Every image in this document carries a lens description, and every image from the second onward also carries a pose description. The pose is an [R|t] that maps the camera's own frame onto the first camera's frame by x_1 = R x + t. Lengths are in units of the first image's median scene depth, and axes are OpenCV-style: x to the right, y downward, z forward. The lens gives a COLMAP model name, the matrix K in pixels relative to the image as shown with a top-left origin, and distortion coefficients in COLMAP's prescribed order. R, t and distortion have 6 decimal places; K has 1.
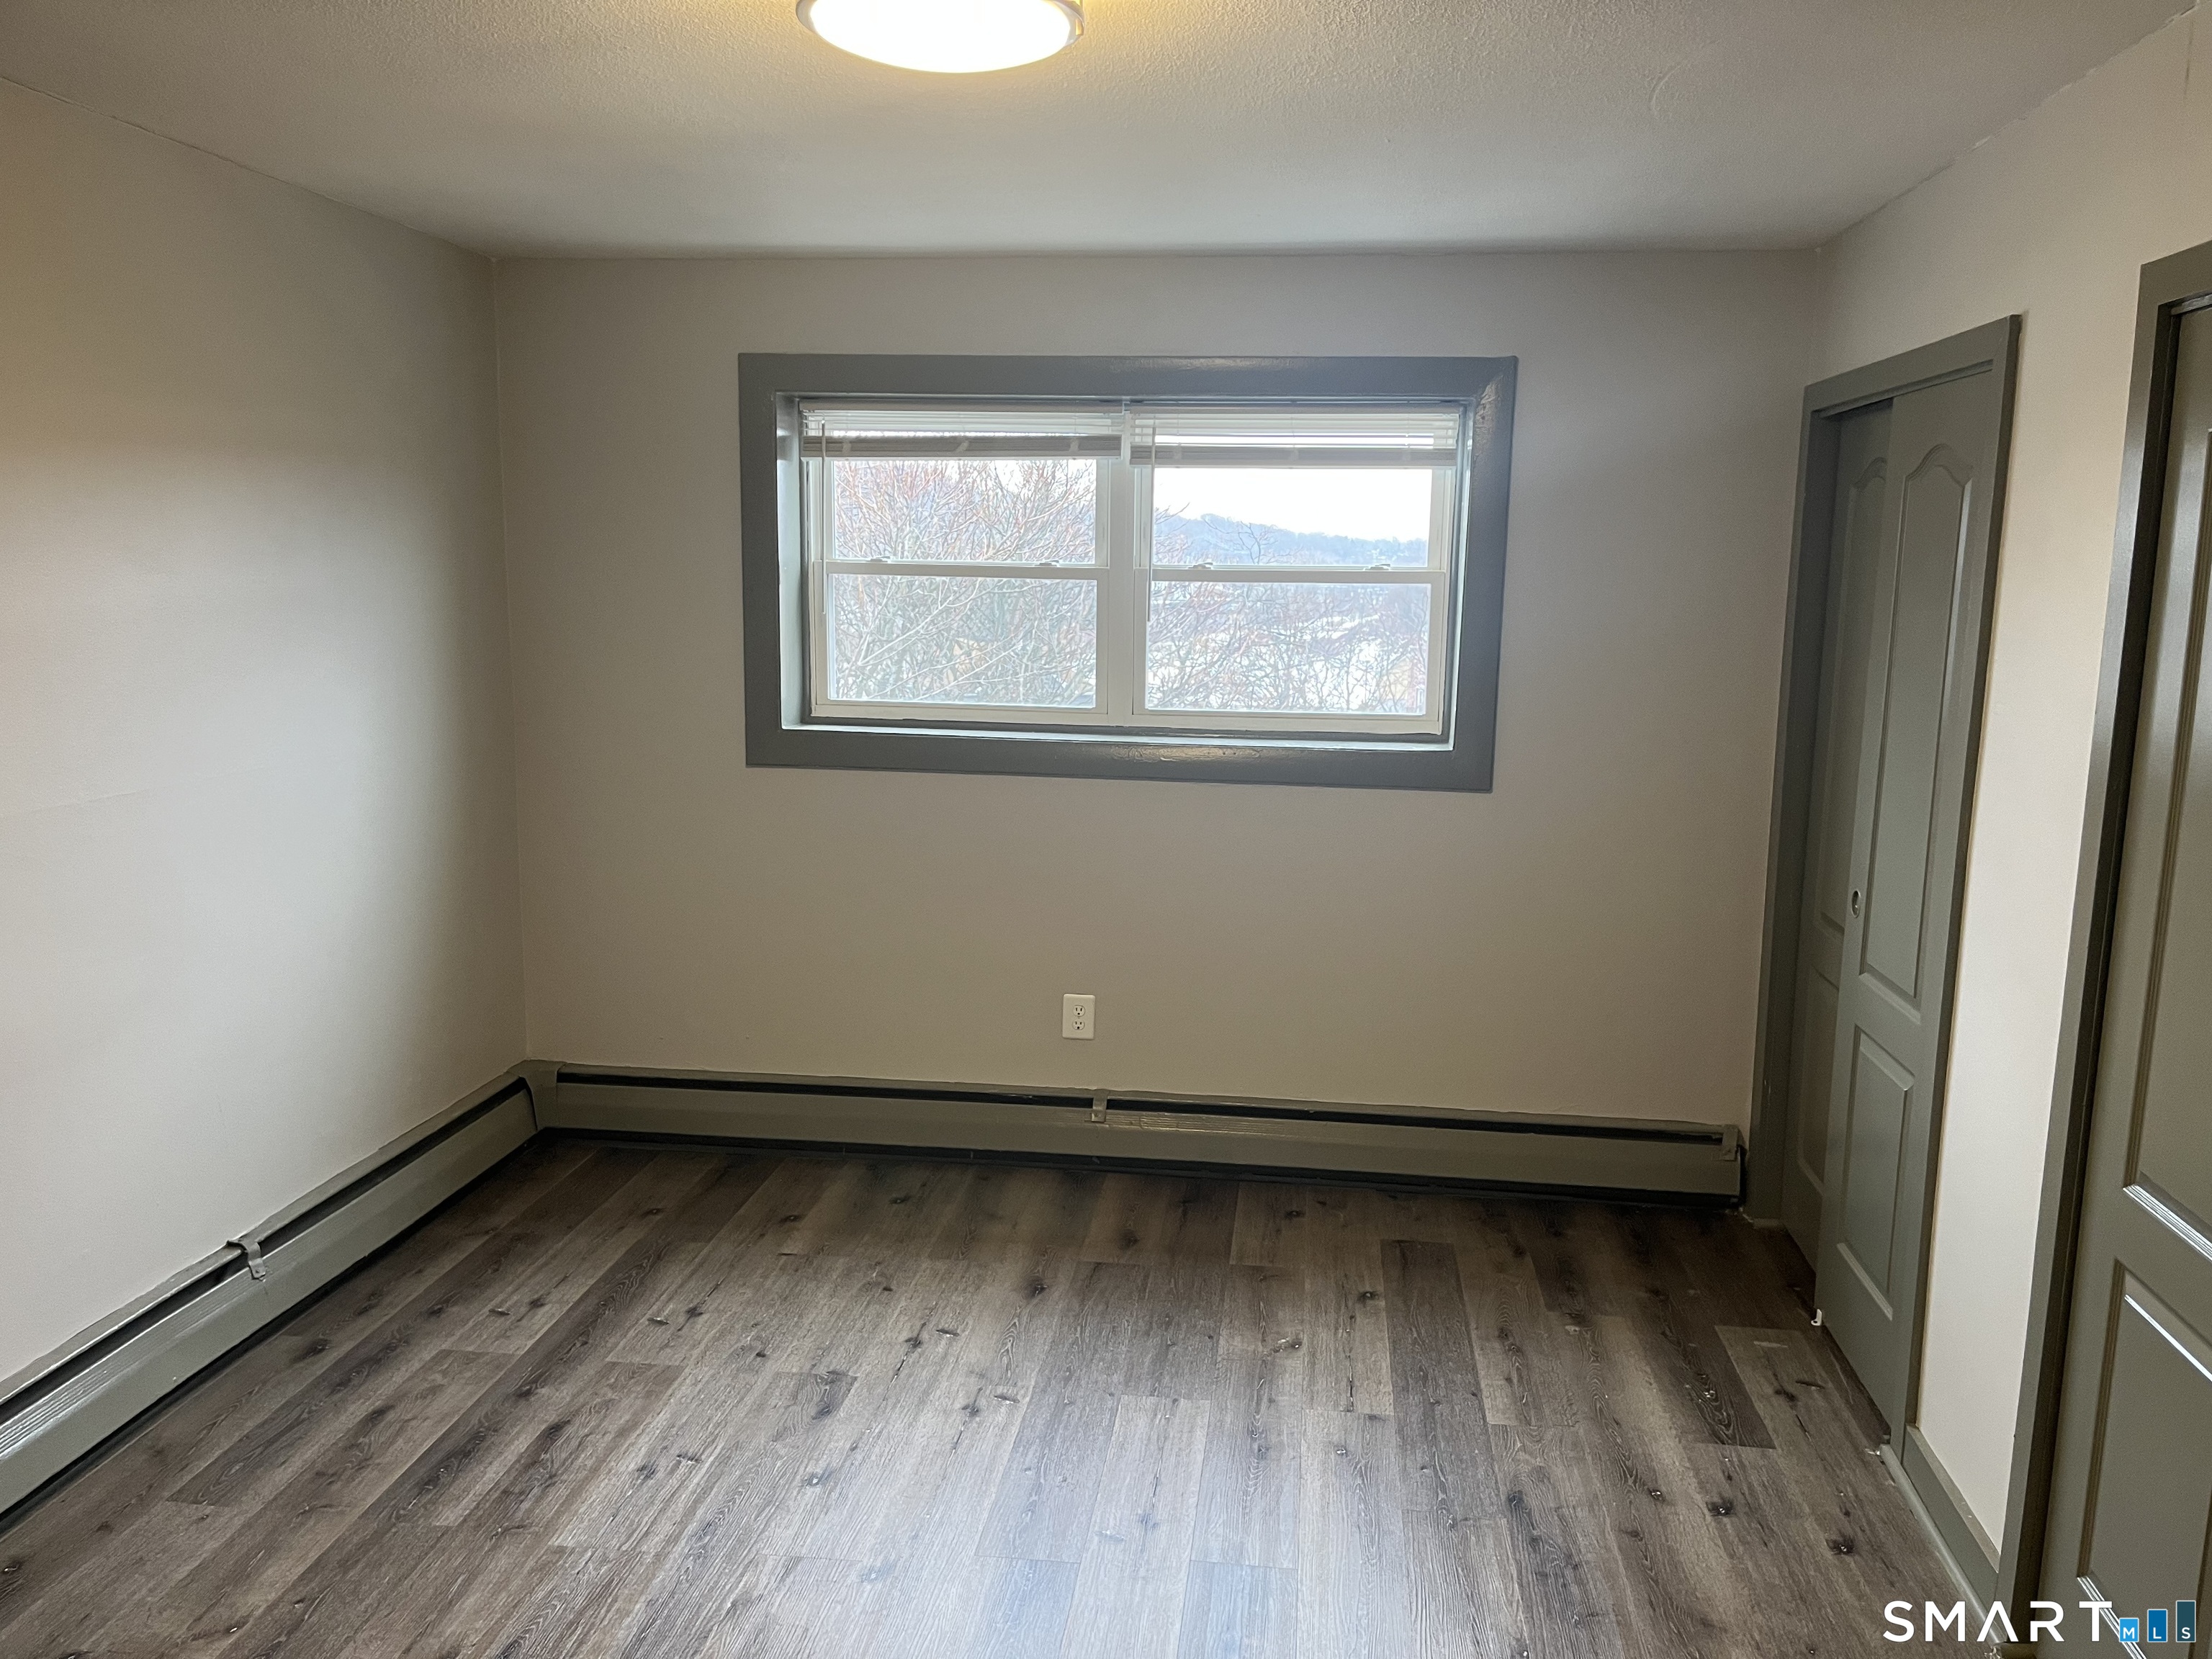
lens RADIAL K [[1667.3, 0, 1105.7], [0, 1667.3, 845.3], [0, 0, 1]] dist [-0.037186, -0.006993]
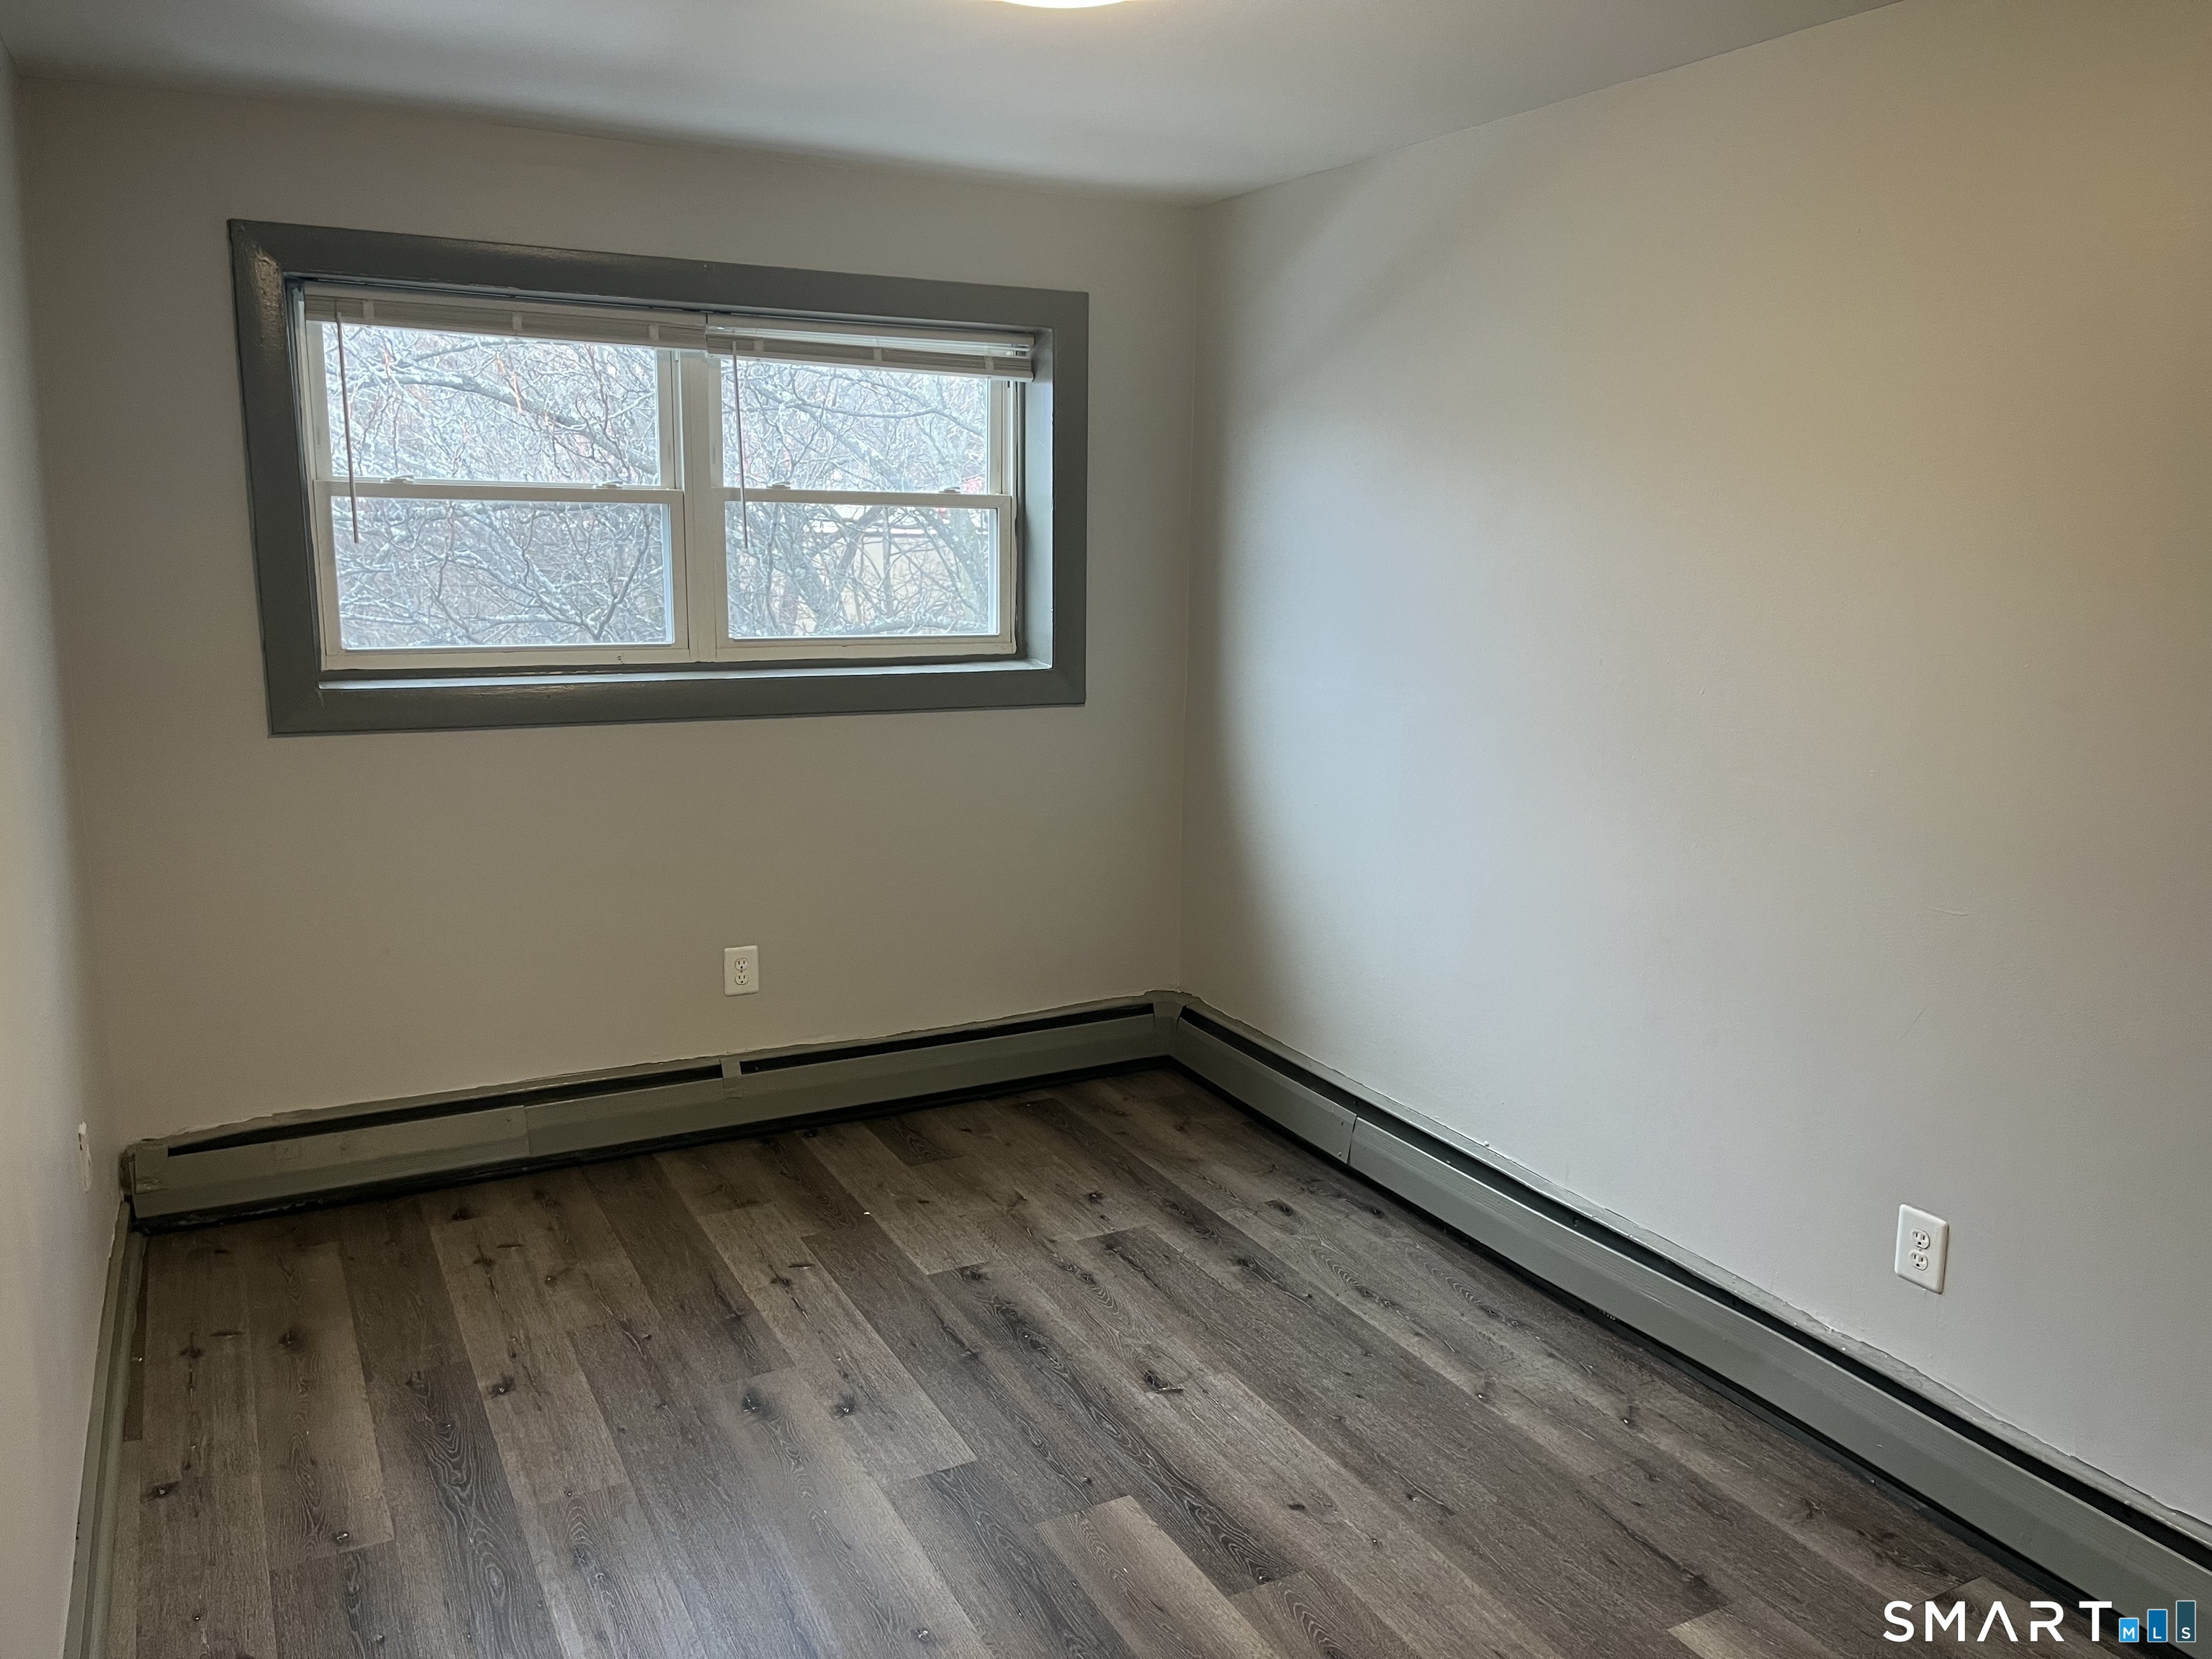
lens RADIAL K [[1667.3, 0, 1110.2], [0, 1667.3, 815.4], [0, 0, 1]] dist [-0.037186, -0.006993]
pose [[0.808569, -0.103473, 0.579232, -0.357720], [0.091481, 0.994553, 0.049963, -0.010949], [-0.581247, 0.012590, 0.813630, 0.110841]]
